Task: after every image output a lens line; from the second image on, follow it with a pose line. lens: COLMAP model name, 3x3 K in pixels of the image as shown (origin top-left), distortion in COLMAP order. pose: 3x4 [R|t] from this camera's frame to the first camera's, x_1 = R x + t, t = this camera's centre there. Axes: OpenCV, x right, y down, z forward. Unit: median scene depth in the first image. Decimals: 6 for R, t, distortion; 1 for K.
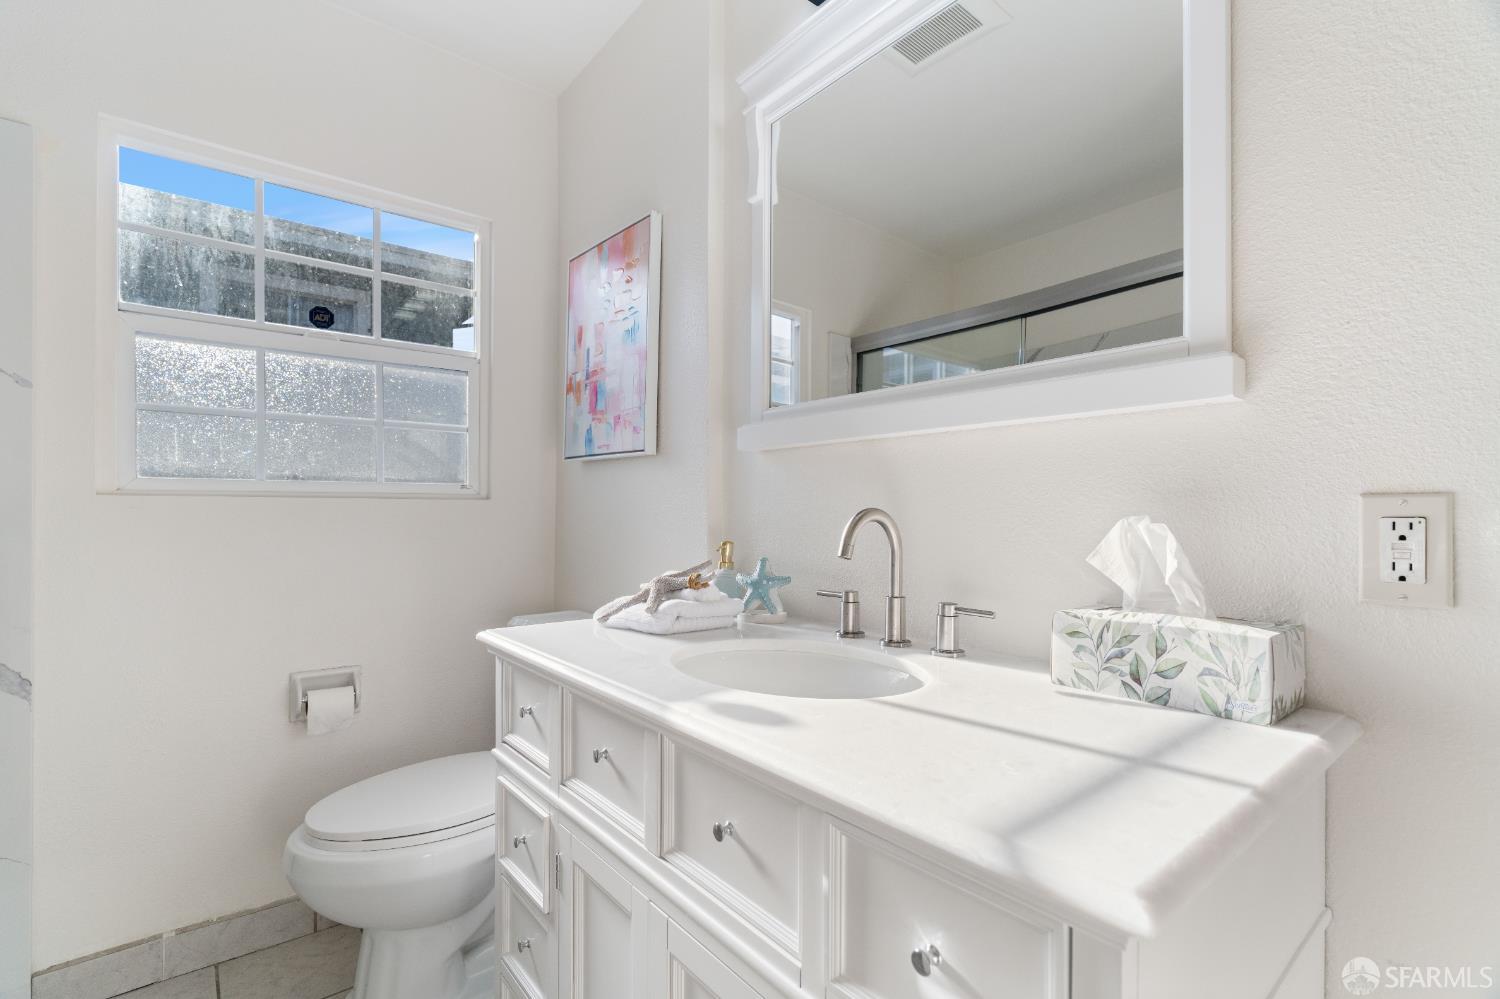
lens RADIAL K [[684.1, 0, 743.0], [0, 684.1, 506.4], [0, 0, 1]] dist [0.000069, 0.000468]
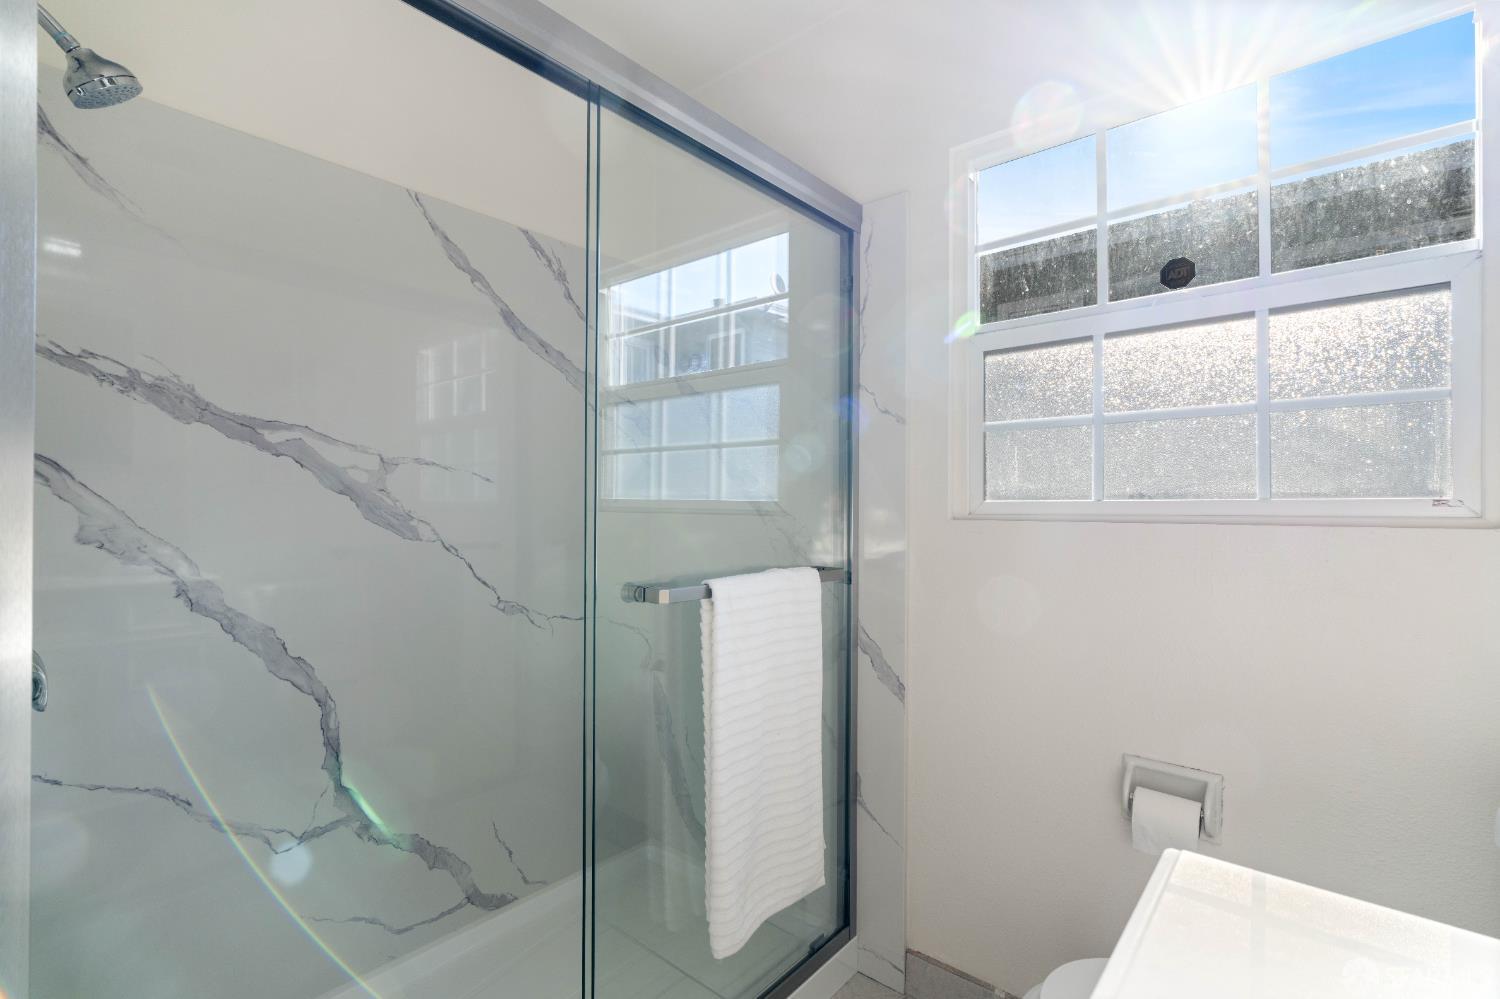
lens RADIAL K [[684.1, 0, 743.0], [0, 684.1, 506.4], [0, 0, 1]] dist [0.000069, 0.000468]
pose [[0.174092, -0.004026, -0.984721, 0.016031], [0.002501, 0.999990, -0.003647, -0.028995], [0.984726, -0.001828, 0.174100, 0.435902]]
